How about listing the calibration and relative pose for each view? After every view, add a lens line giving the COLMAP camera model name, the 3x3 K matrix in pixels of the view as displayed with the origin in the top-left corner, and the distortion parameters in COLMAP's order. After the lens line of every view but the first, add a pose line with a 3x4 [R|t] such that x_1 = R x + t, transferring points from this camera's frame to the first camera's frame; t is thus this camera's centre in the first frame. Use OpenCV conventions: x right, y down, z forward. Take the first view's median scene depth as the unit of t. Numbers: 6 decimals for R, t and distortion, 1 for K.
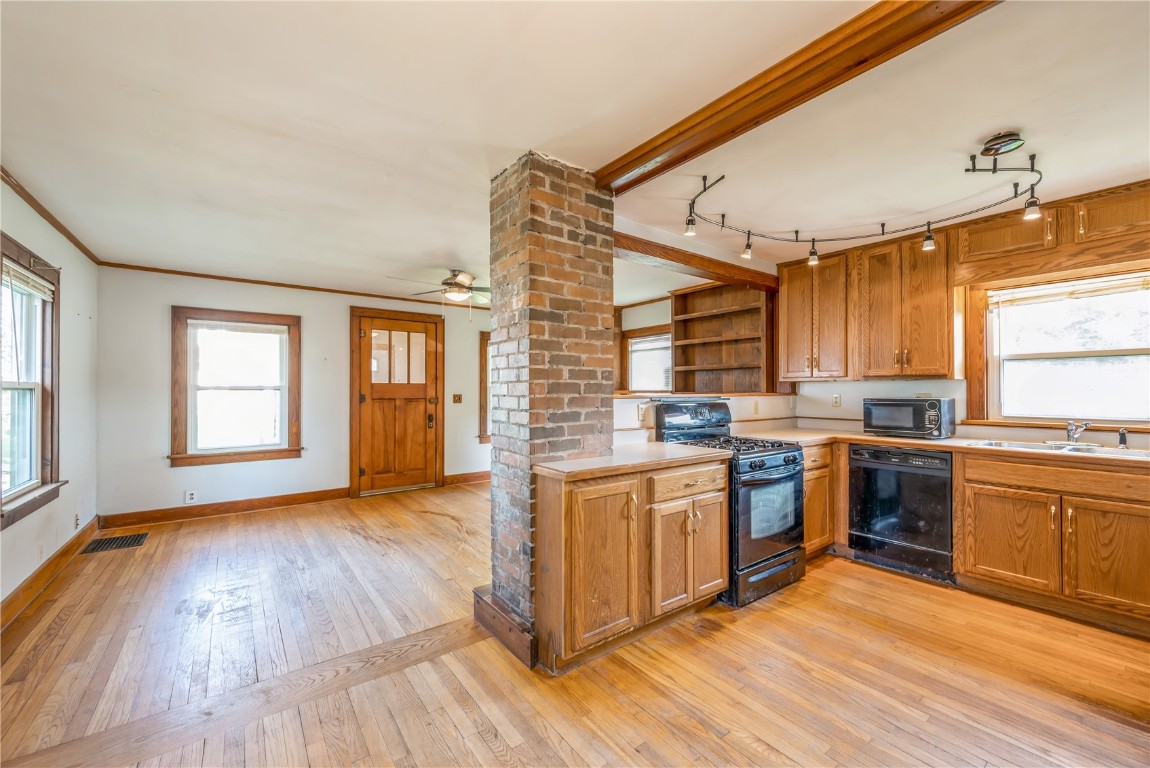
lens RADIAL K [[454.4, 0, 577.7], [0, 454.4, 387.1], [0, 0, 1]] dist [0.000046, 0.000231]
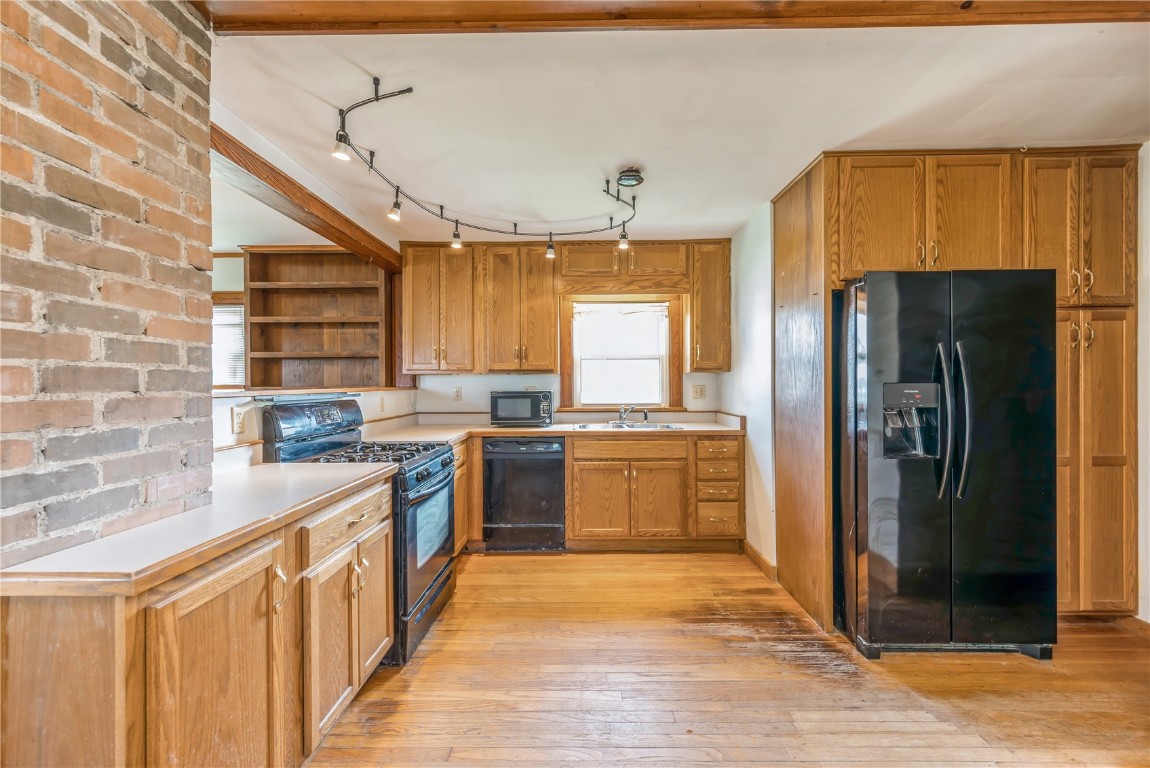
lens RADIAL K [[453.4, 0, 576.6], [0, 453.4, 383.7], [0, 0, 1]] dist [0.000038, -0.000033]
pose [[0.611026, -0.002968, 0.791605, -0.067859], [-0.001348, 0.999988, 0.004790, 0.002576], [-0.791609, -0.003994, 0.611014, 0.253178]]
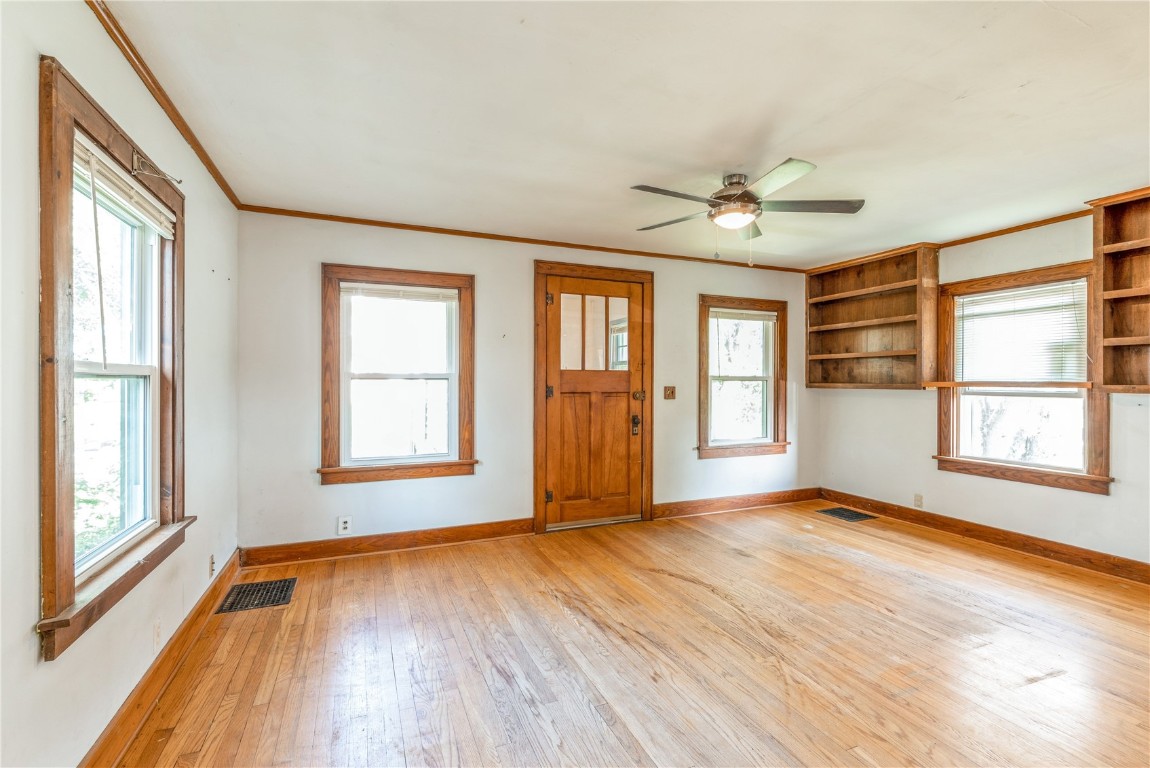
lens RADIAL K [[512.1, 0, 578.7], [0, 512.1, 380.9], [0, 0, 1]] dist [0.001660, 0.000129]
pose [[0.970336, 0.003128, -0.241741, -0.417338], [-0.001533, 0.999976, 0.006787, 0.004545], [0.241757, -0.006215, 0.970317, 0.426946]]
